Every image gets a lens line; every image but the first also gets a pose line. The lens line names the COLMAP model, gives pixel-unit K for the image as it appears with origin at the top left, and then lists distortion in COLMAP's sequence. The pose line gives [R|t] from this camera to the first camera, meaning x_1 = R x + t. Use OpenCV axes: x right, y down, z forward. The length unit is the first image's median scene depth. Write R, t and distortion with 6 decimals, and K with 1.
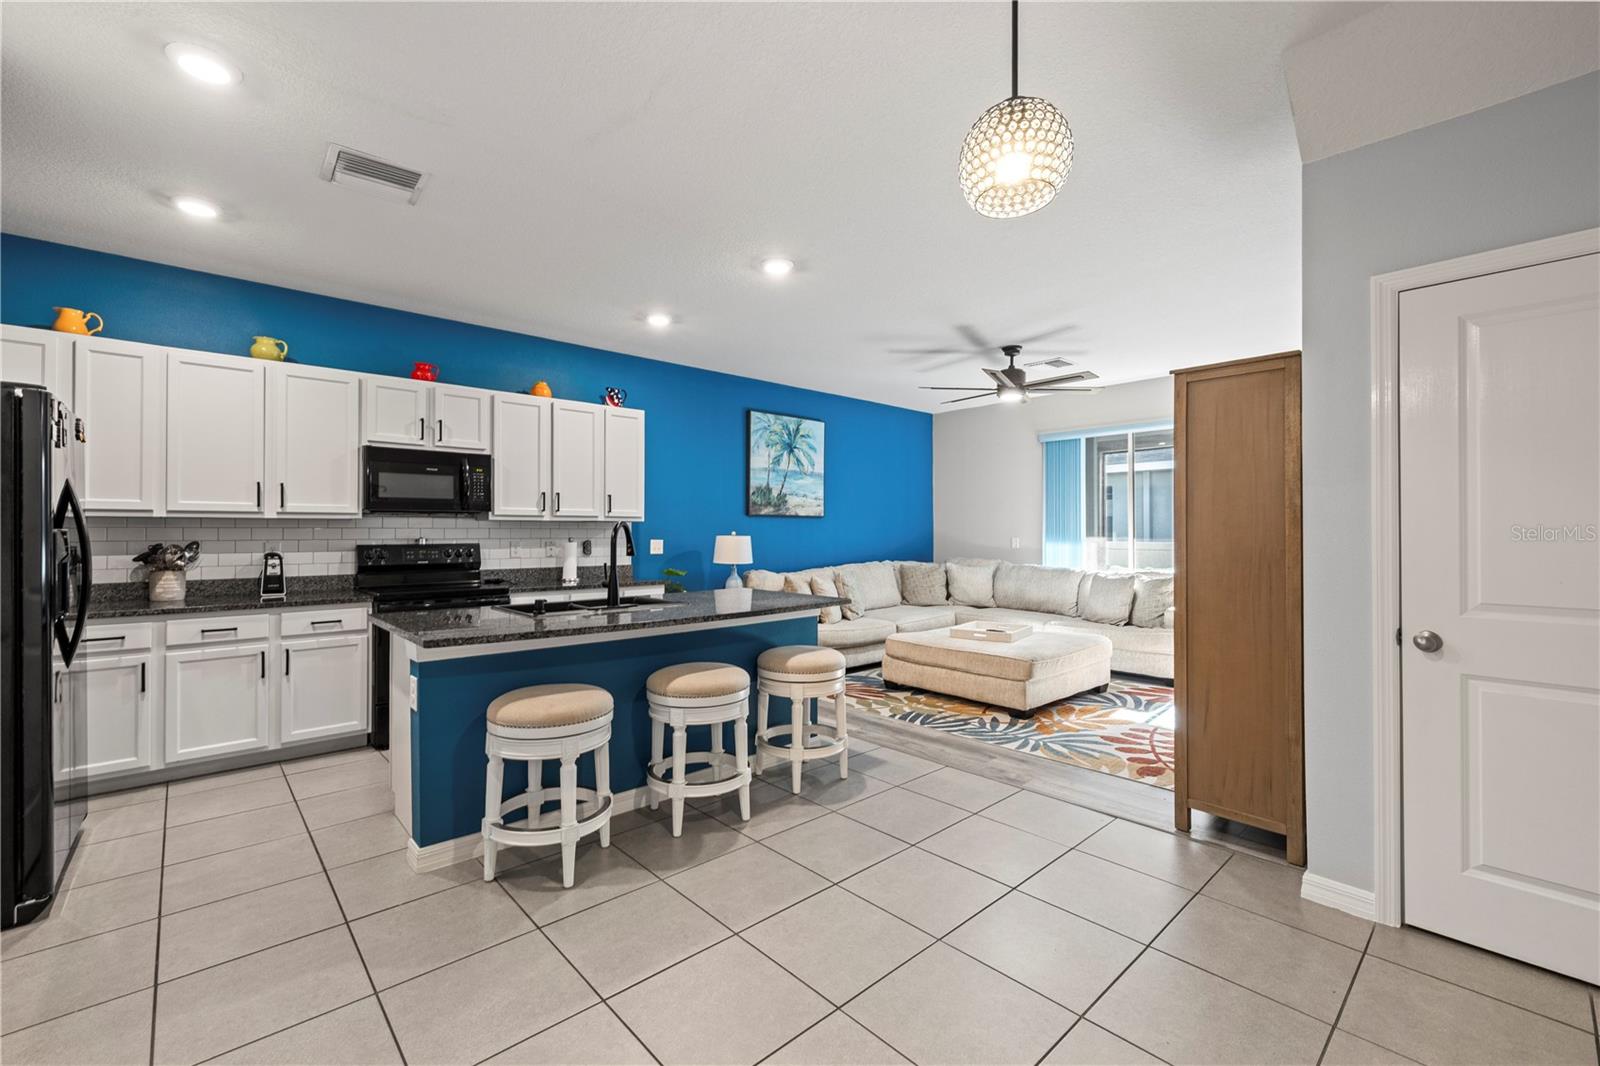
lens RADIAL K [[675.4, 0, 794.1], [0, 675.4, 526.0], [0, 0, 1]] dist [0.001339, 0.000833]
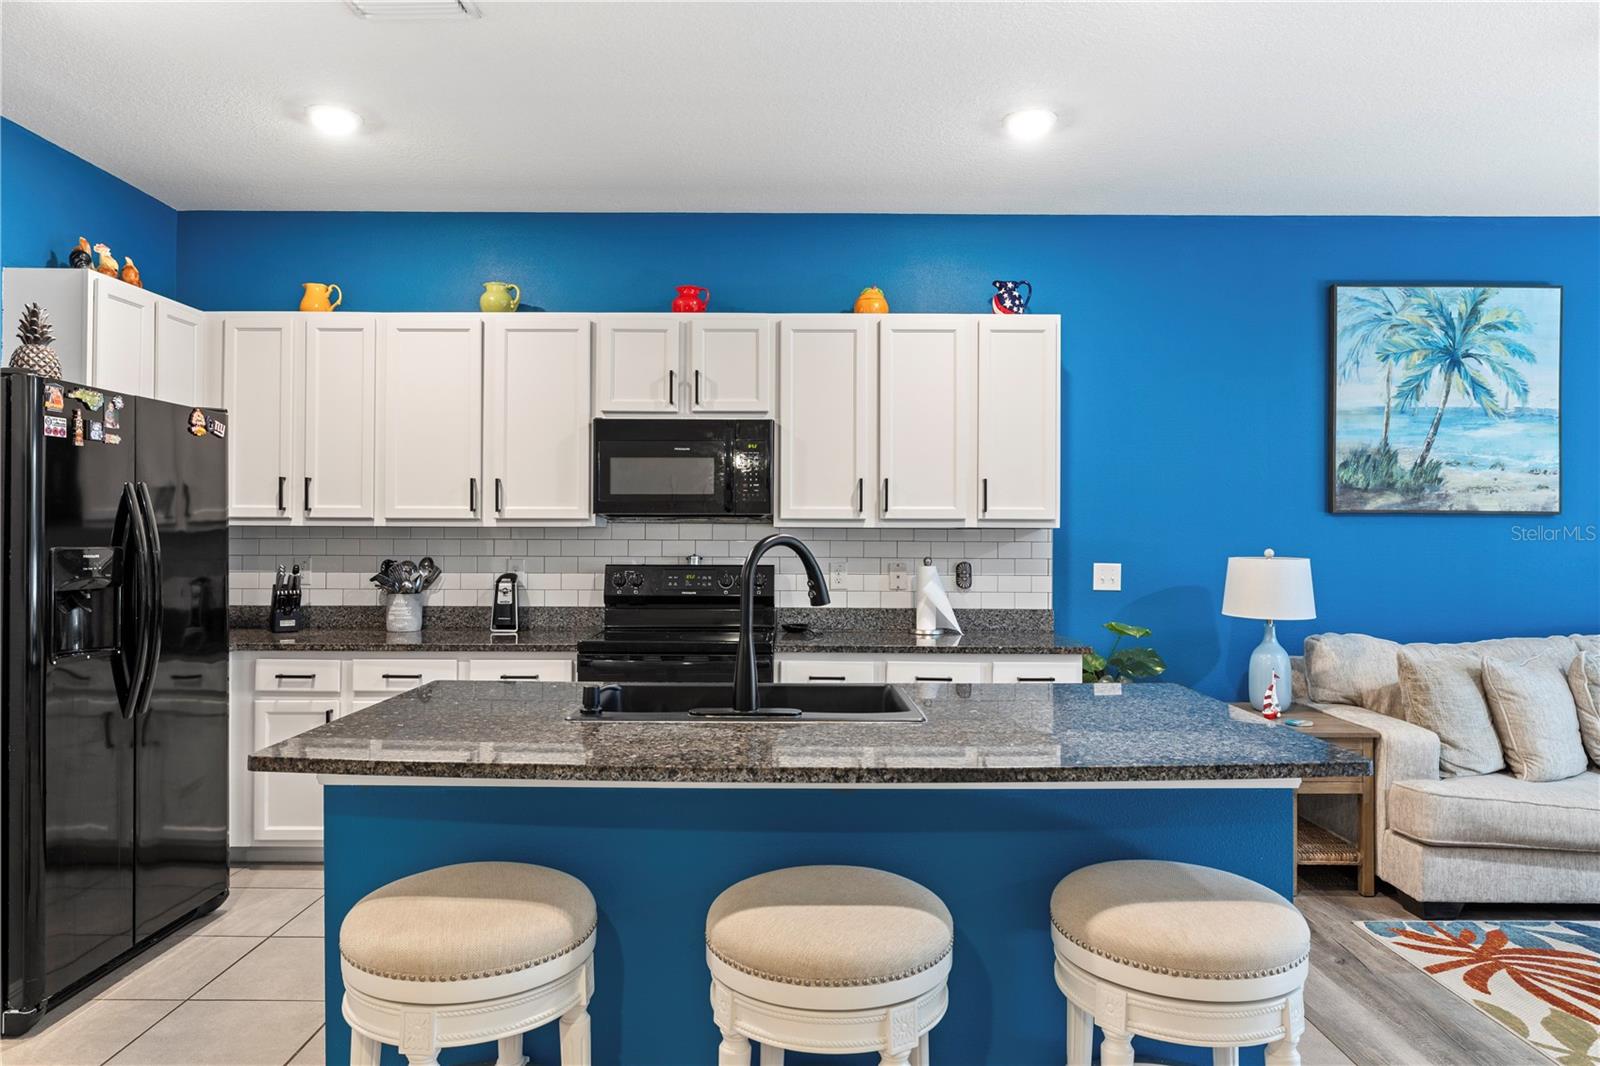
lens RADIAL K [[1001.8, 0, 792.8], [0, 1001.8, 524.3], [0, 0, 1]] dist [0.000696, -0.002189]
pose [[0.742245, -0.003692, -0.670118, 0.166971], [0.001233, 0.999991, -0.004144, -0.007916], [0.670127, 0.002250, 0.742243, 0.345509]]
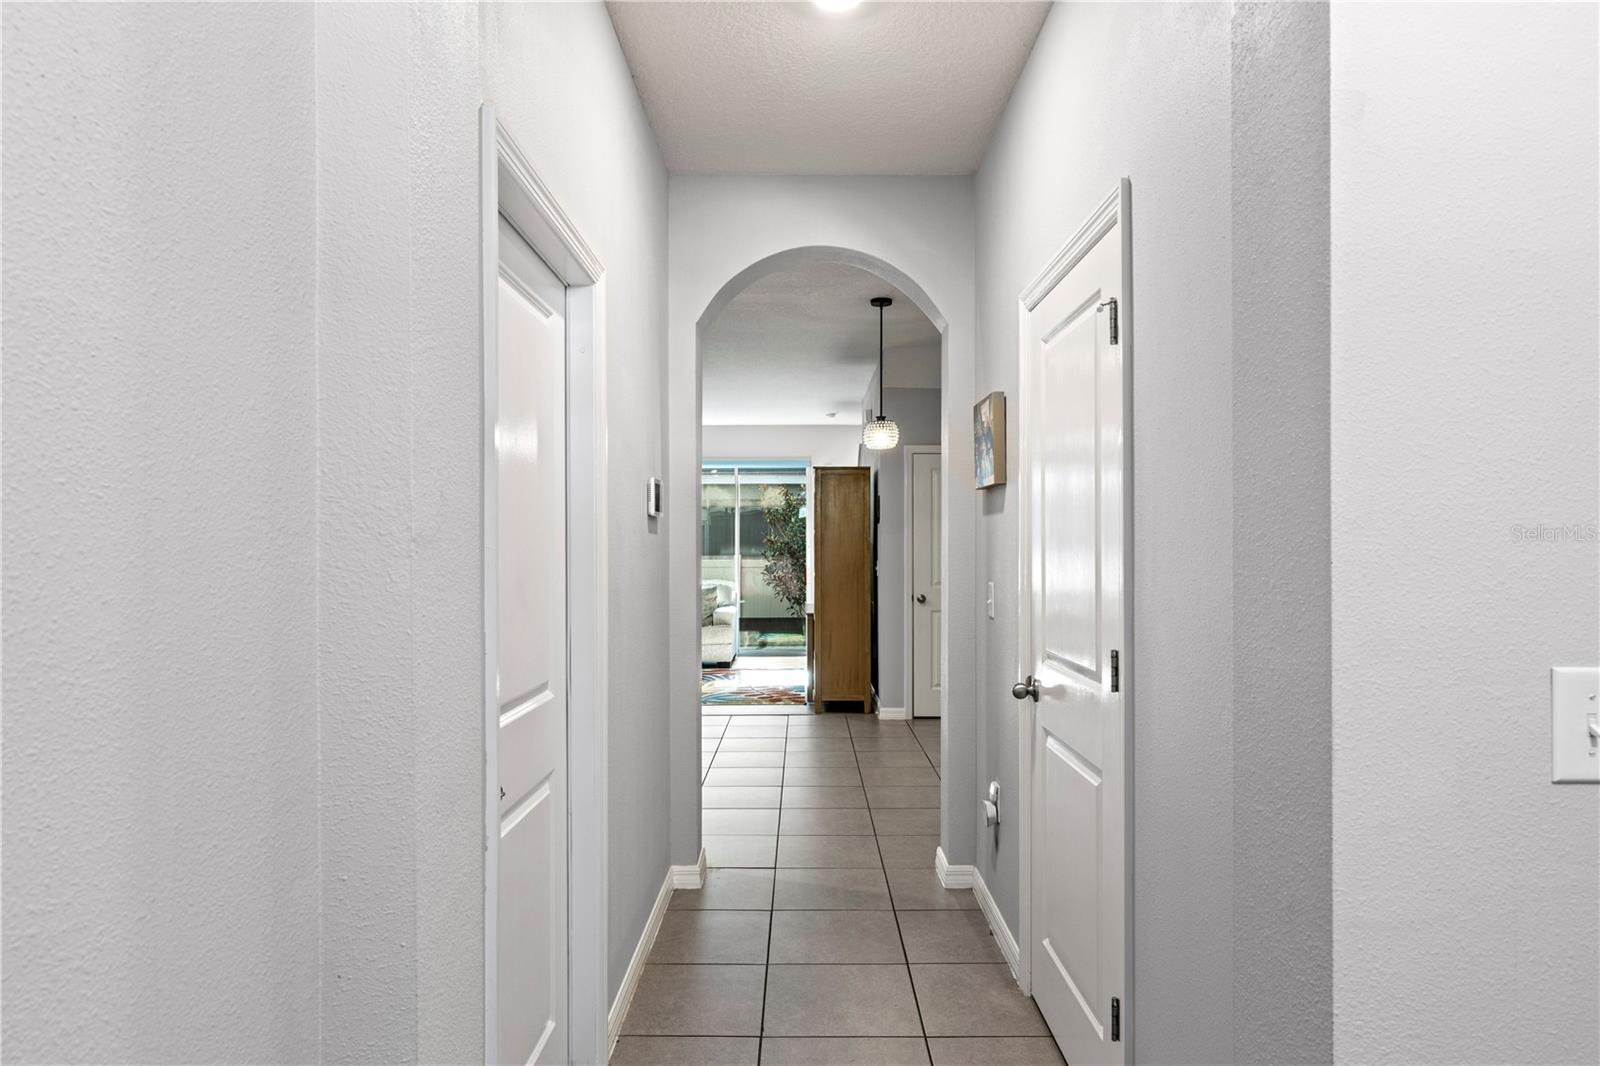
lens RADIAL K [[1000.8, 0, 797.0], [0, 1000.8, 534.4], [0, 0, 1]] dist [0.002062, 0.000030]
pose [[0.677644, 0.007303, 0.735354, -0.931390], [-0.005206, 0.999973, -0.005133, -0.018927], [-0.735372, -0.000350, 0.677664, -0.514612]]
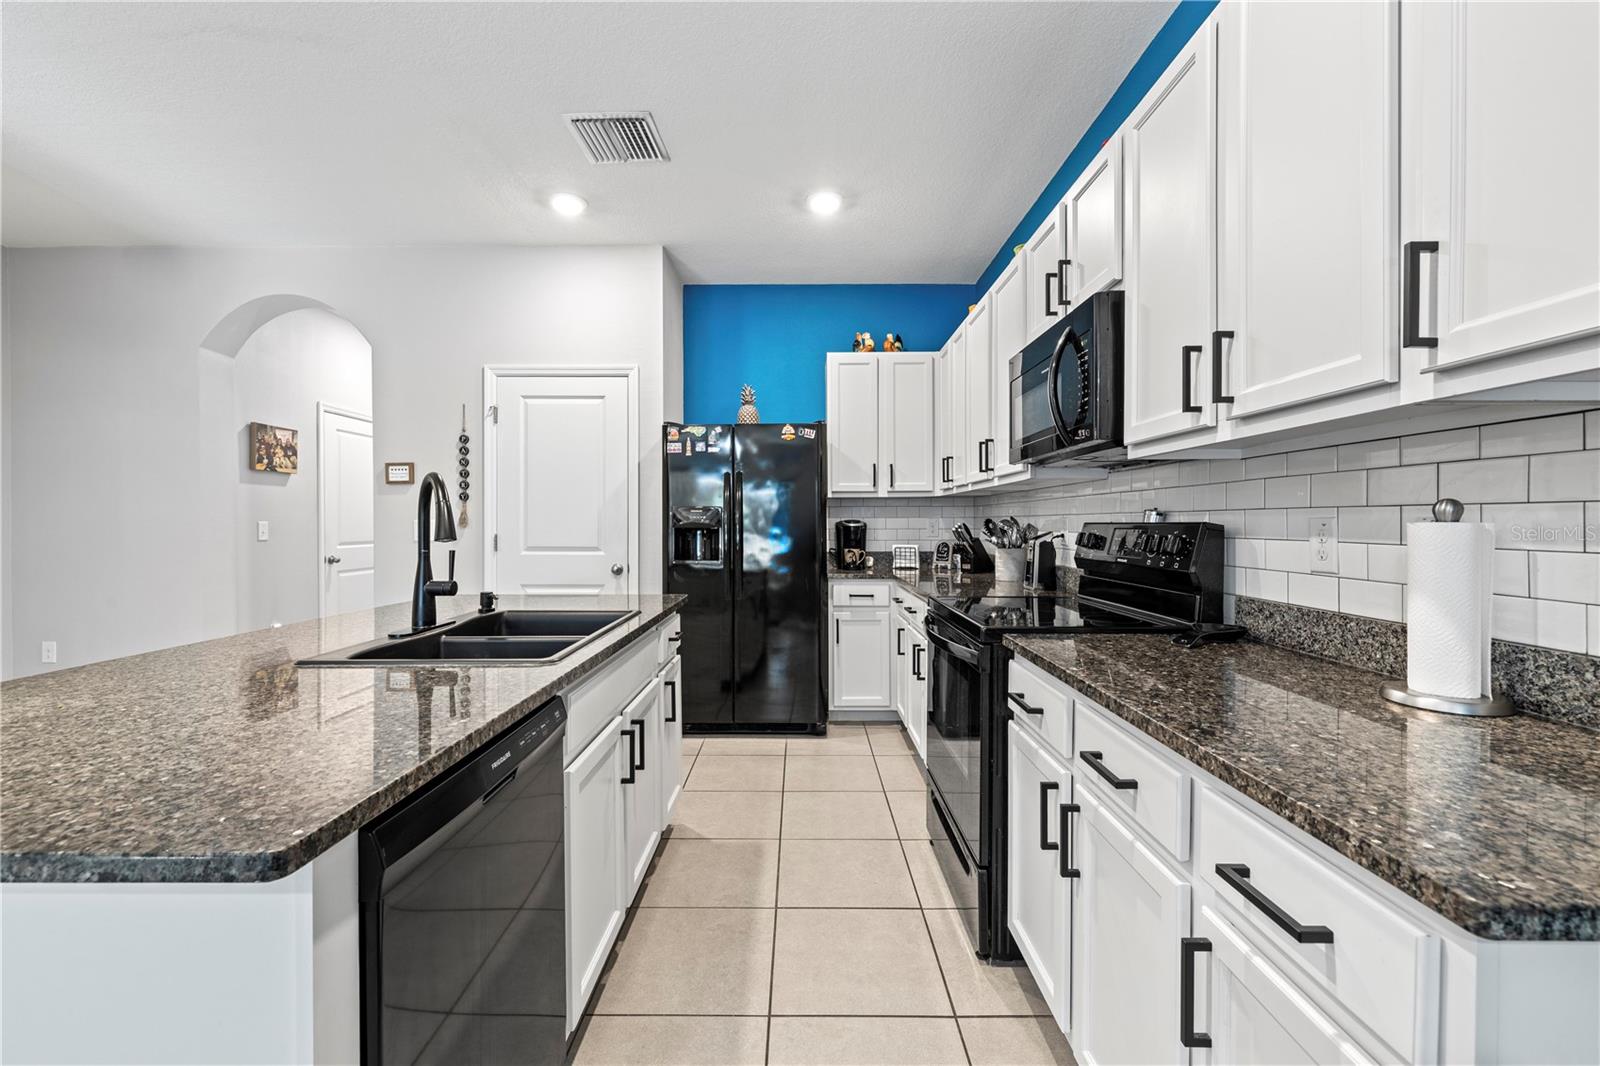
lens RADIAL K [[675.4, 0, 791.1], [0, 675.4, 523.7], [0, 0, 1]] dist [0.001339, 0.000833]
pose [[-0.681820, 0.002461, -0.731515, -0.042937], [0.008034, 0.999959, -0.004124, 0.027385], [0.731475, -0.008689, -0.681812, 1.131693]]
